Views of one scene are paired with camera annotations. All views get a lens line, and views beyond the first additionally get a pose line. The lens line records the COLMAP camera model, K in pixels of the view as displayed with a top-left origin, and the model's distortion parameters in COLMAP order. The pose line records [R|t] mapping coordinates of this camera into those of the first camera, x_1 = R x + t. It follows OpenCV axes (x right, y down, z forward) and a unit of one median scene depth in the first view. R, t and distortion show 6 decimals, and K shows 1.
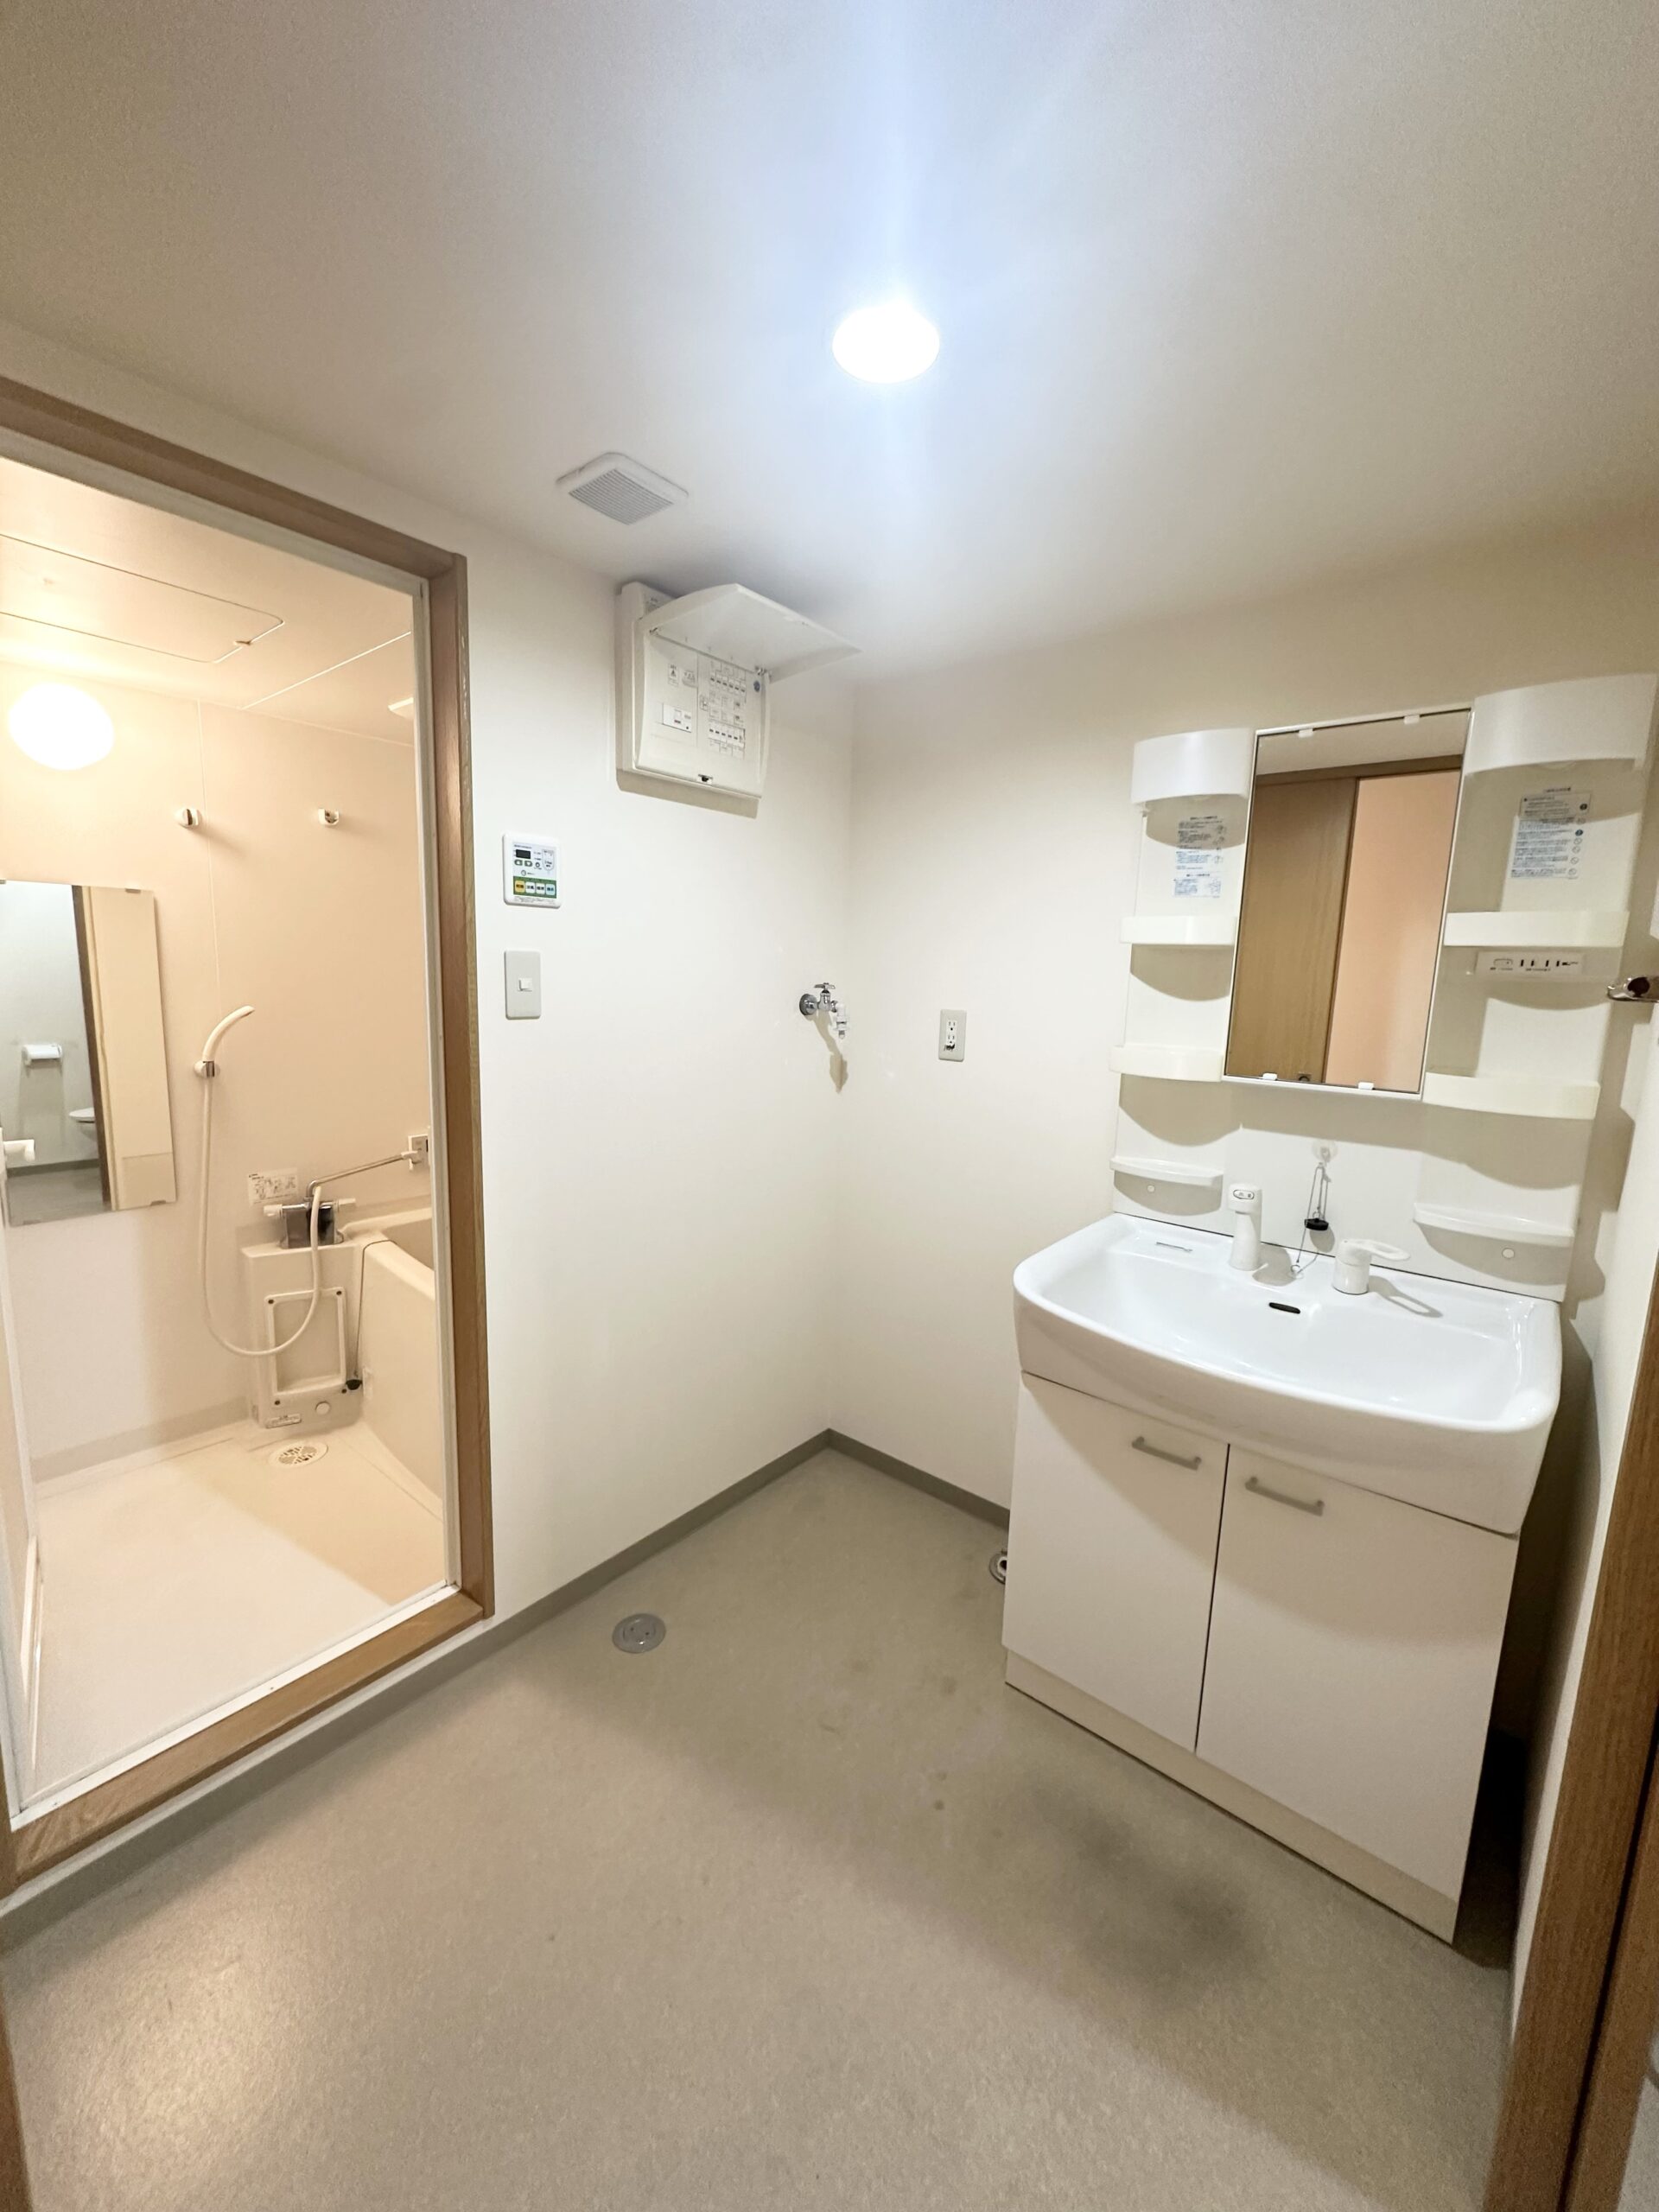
lens RADIAL K [[885.9, 0, 827.9], [0, 885.9, 1105.9], [0, 0, 1]] dist [-0.003947, 0.000749]
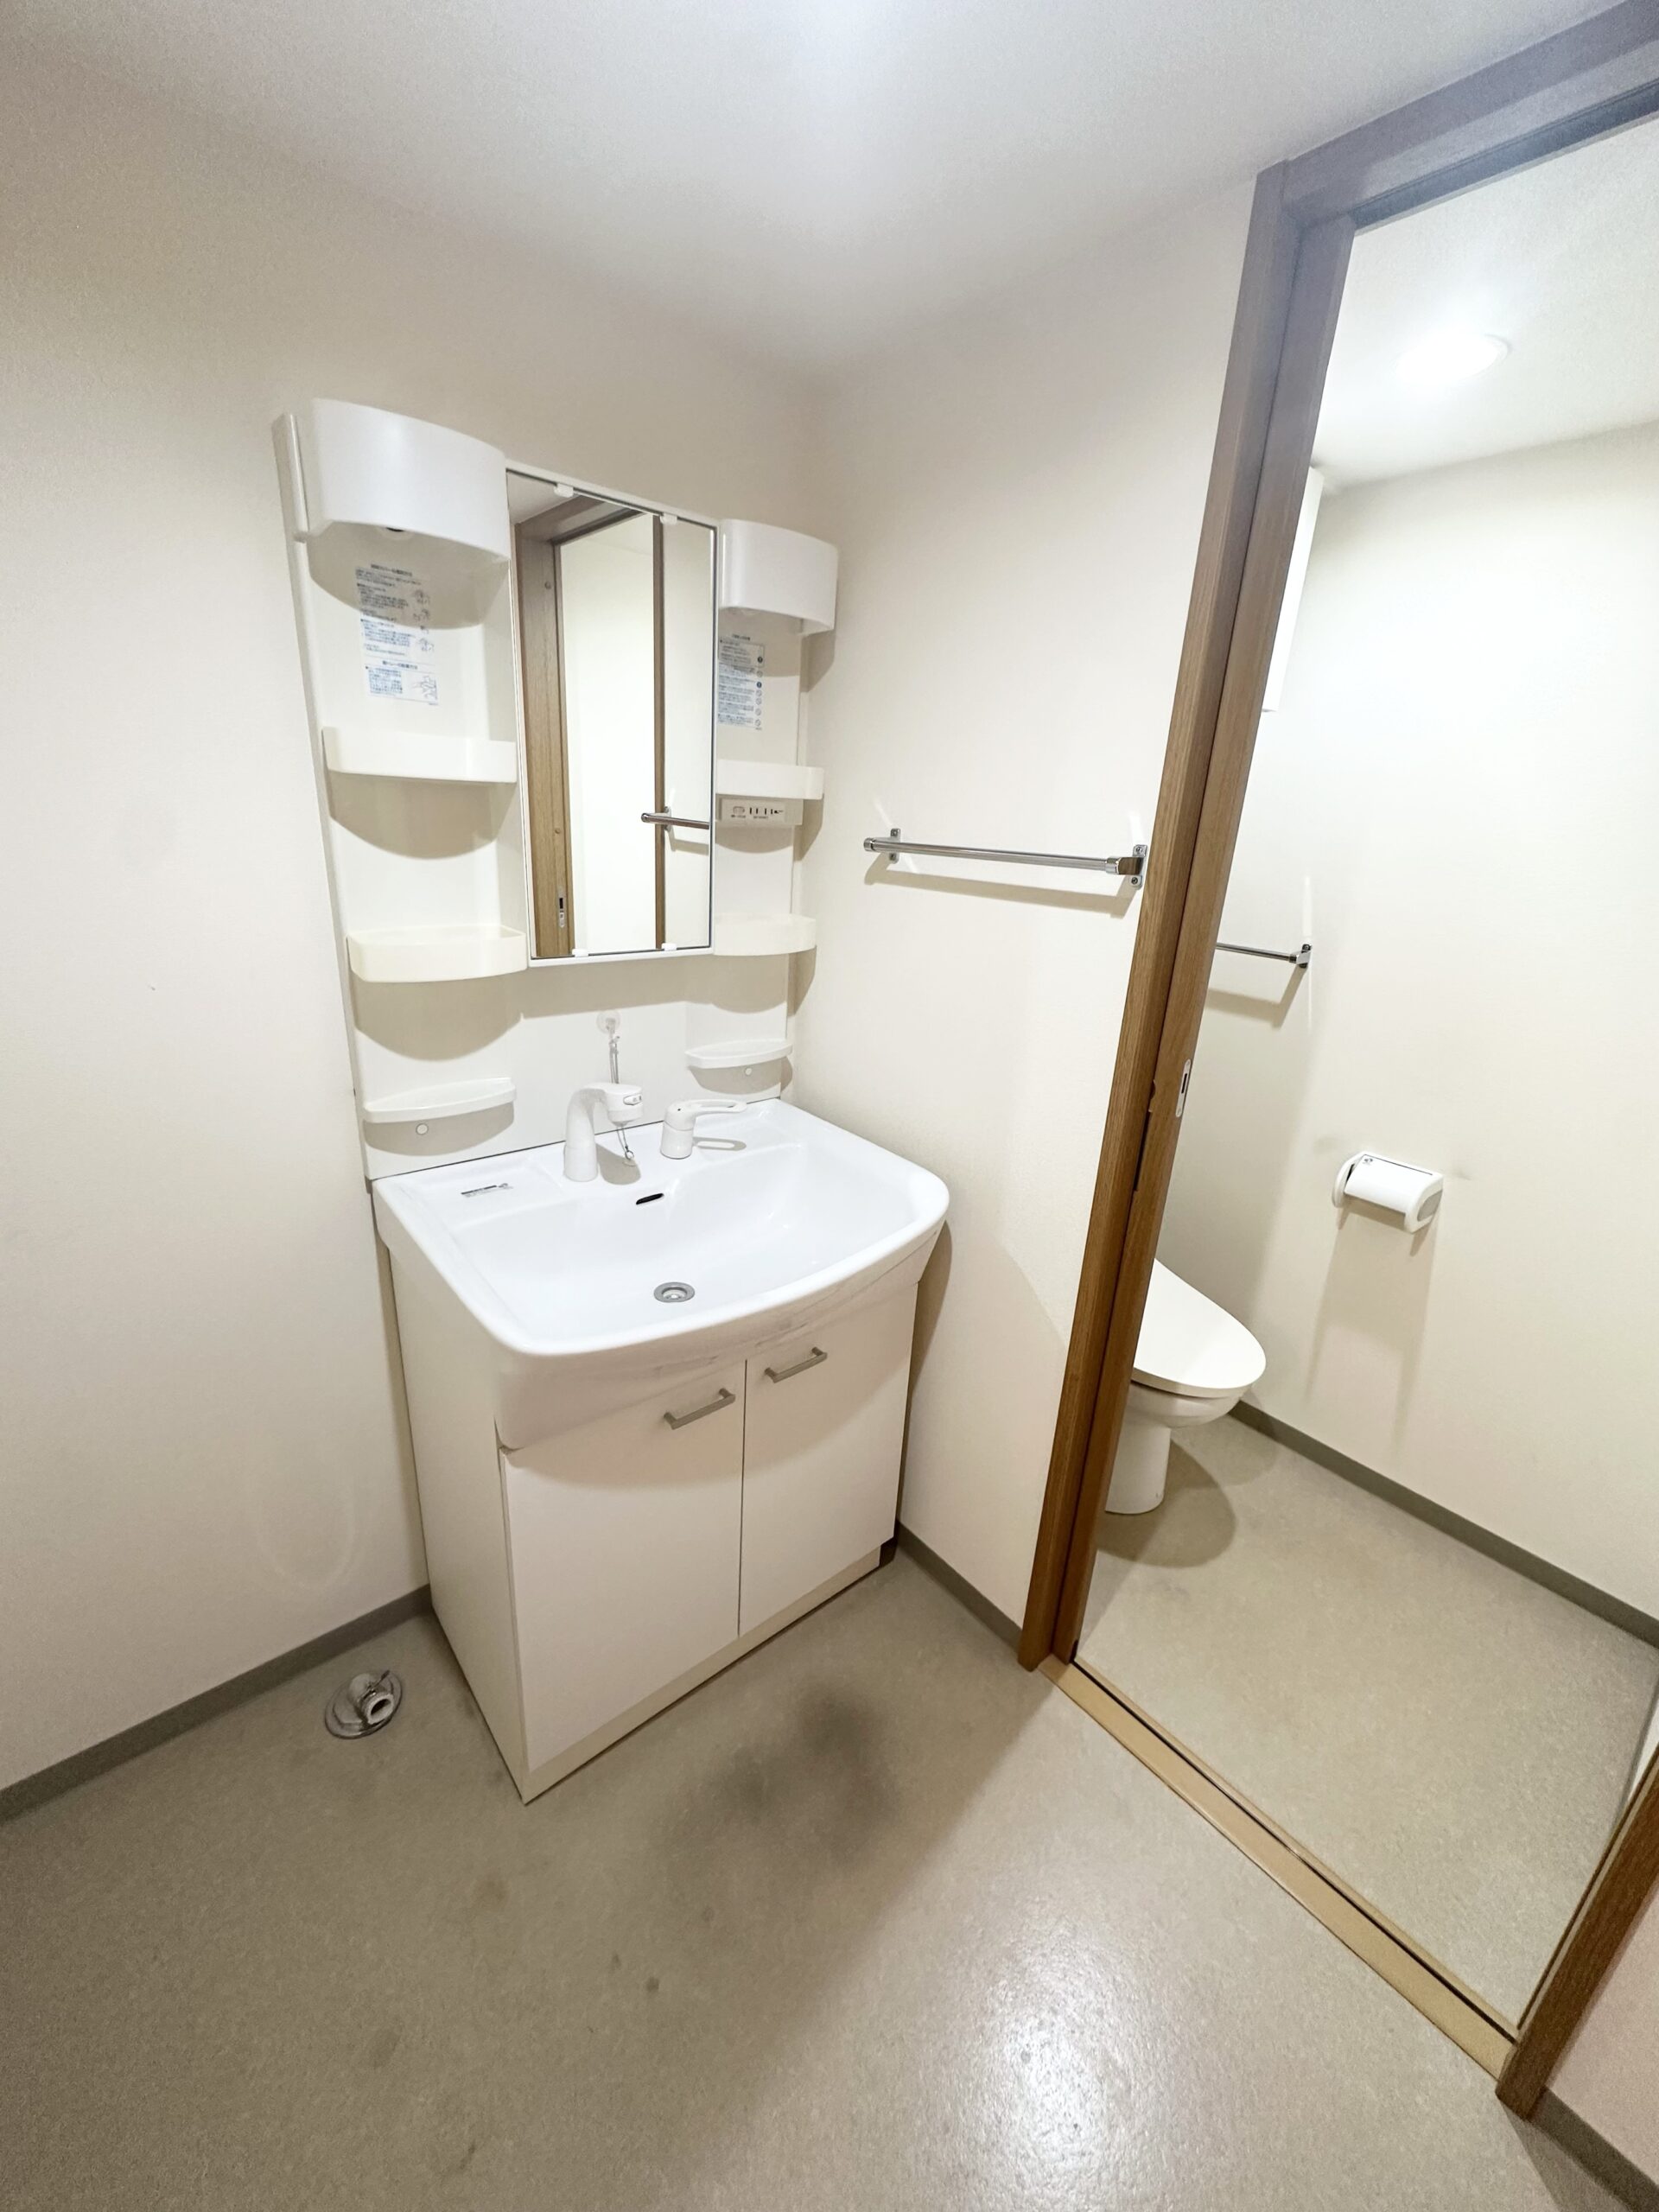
lens RADIAL K [[885.9, 0, 827.9], [0, 885.9, 1105.9], [0, 0, 1]] dist [-0.003947, 0.000749]
pose [[0.177873, -0.338589, 0.923969, -0.175660], [0.104995, 0.940112, 0.324292, -0.092239], [-0.978436, 0.039329, 0.202770, 0.397043]]
